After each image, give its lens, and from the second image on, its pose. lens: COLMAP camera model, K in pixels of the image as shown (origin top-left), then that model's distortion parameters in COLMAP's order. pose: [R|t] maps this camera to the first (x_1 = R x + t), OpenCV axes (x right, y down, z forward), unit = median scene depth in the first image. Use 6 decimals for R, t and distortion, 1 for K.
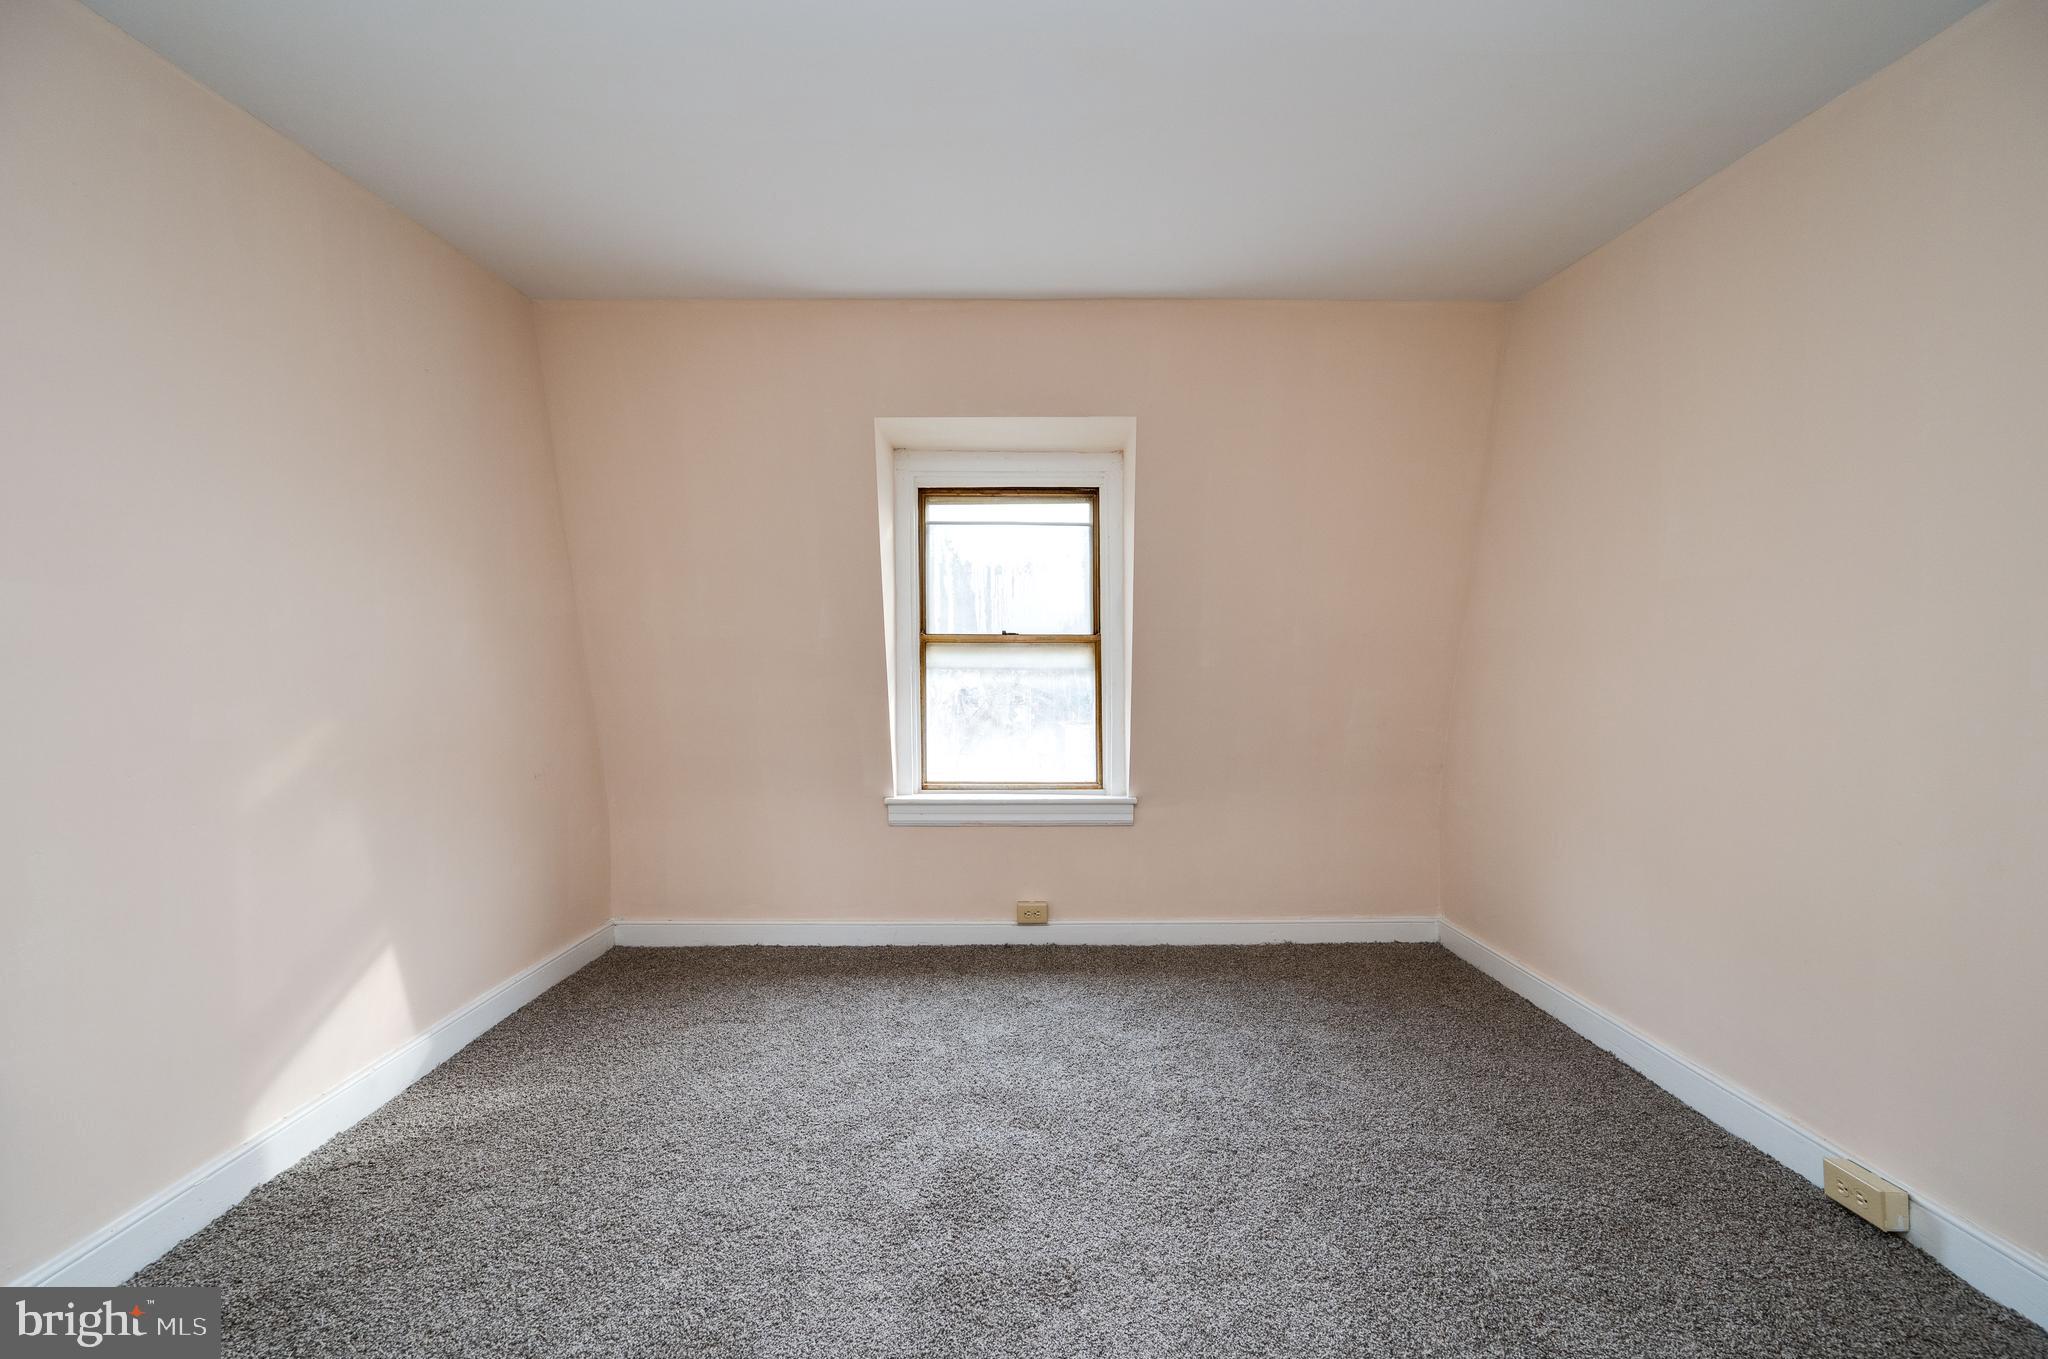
lens RADIAL K [[824.2, 0, 1040.2], [0, 824.2, 665.1], [0, 0, 1]] dist [-0.001415, 0.000042]
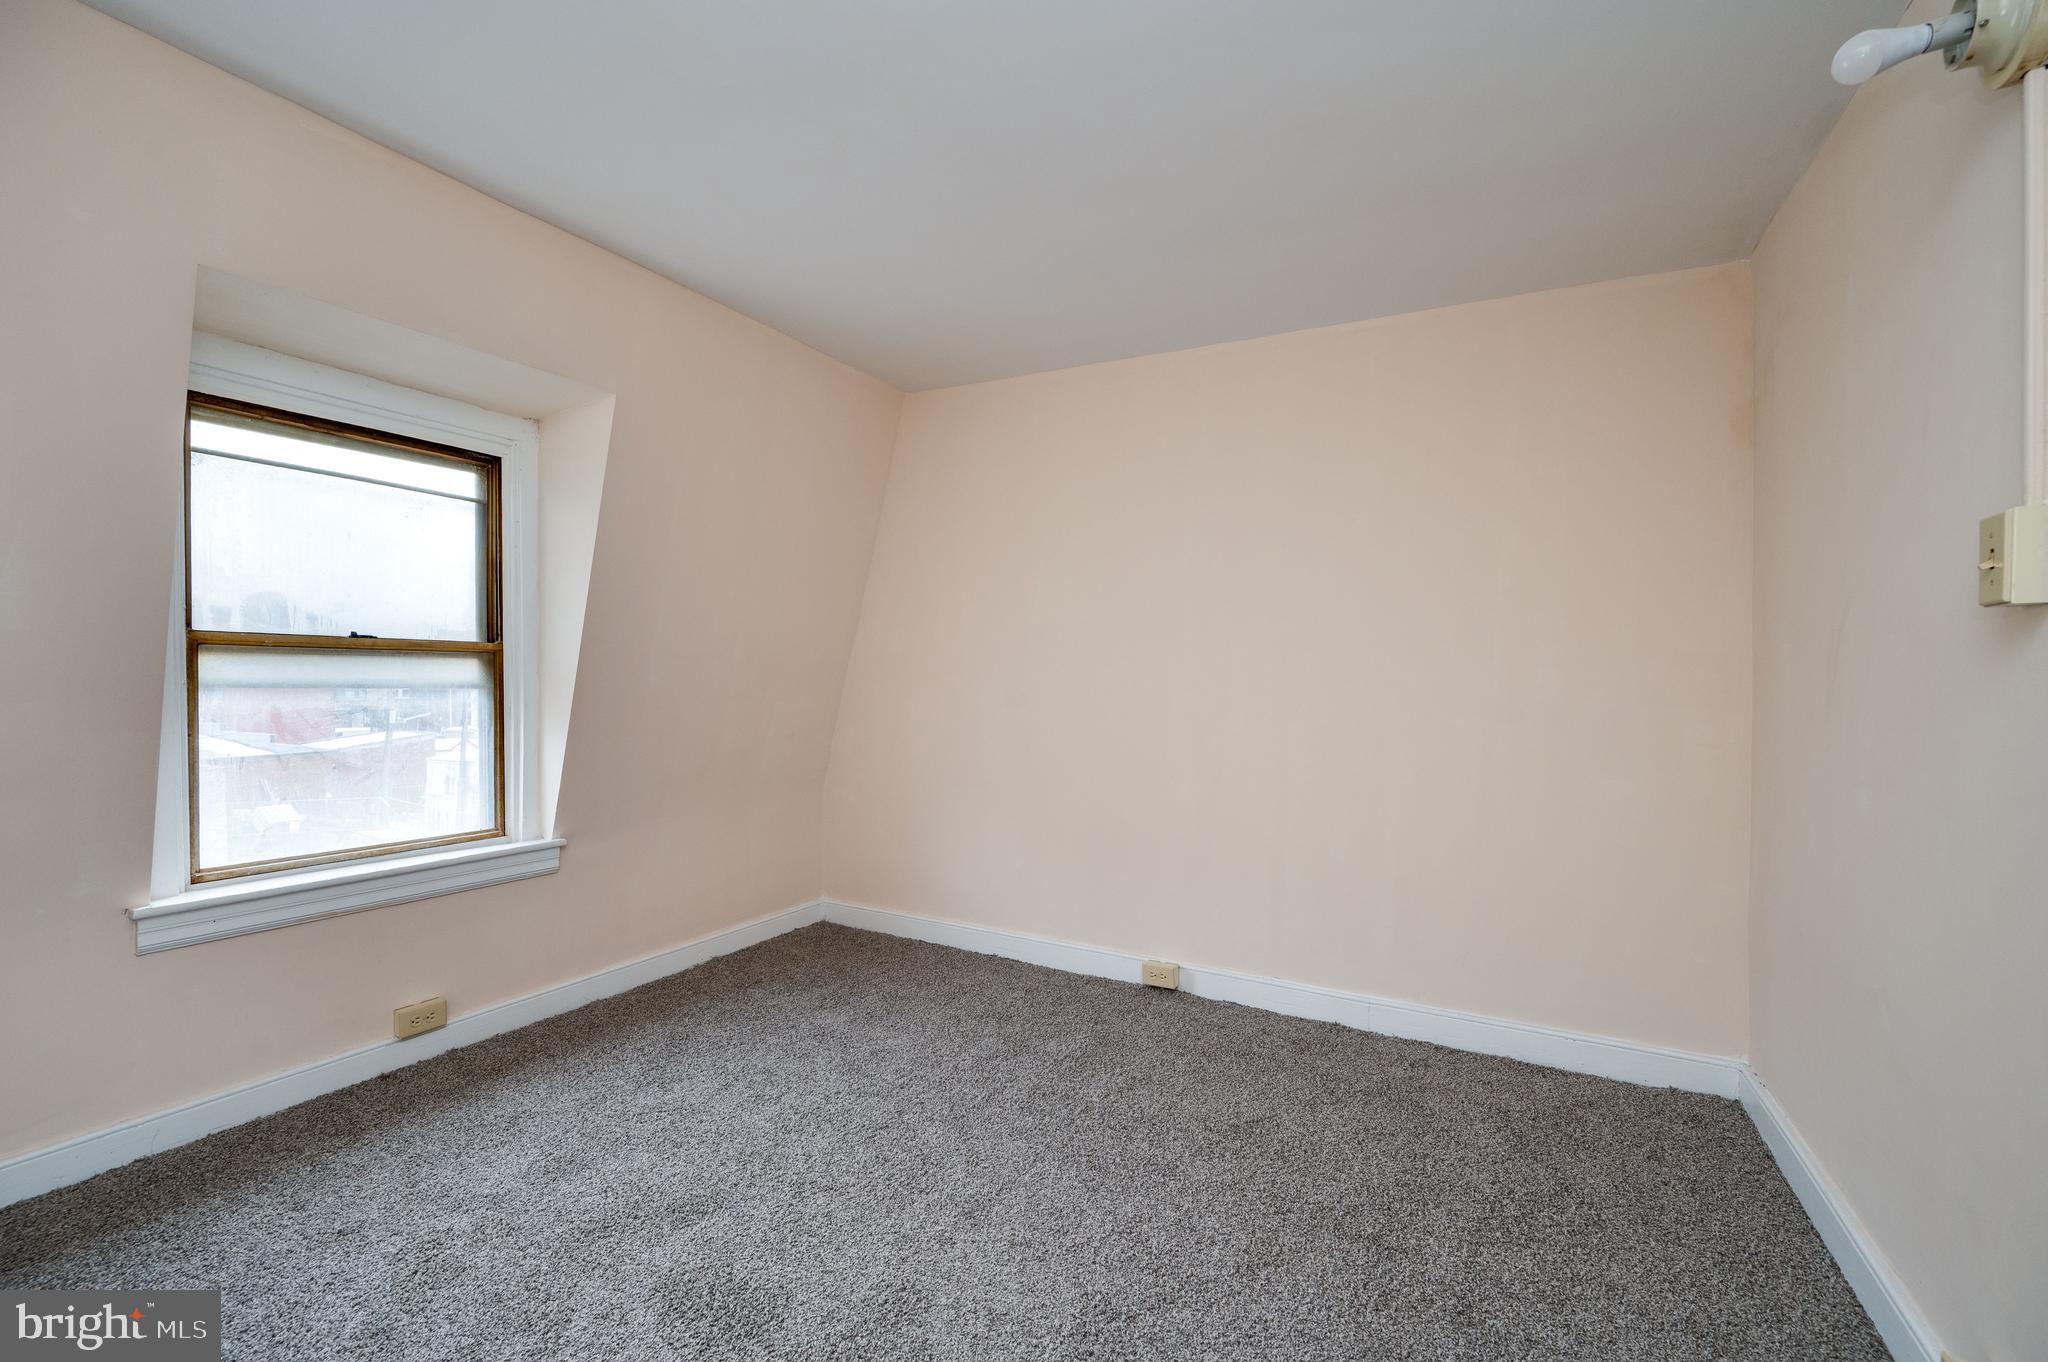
lens RADIAL K [[806.3, 0, 1022.9], [0, 806.3, 687.8], [0, 0, 1]] dist [-0.001619, -0.000172]
pose [[0.531381, -0.007489, 0.847100, -0.328808], [0.000815, 0.999965, 0.008328, 0.000580], [-0.847132, -0.003735, 0.531369, 0.163663]]
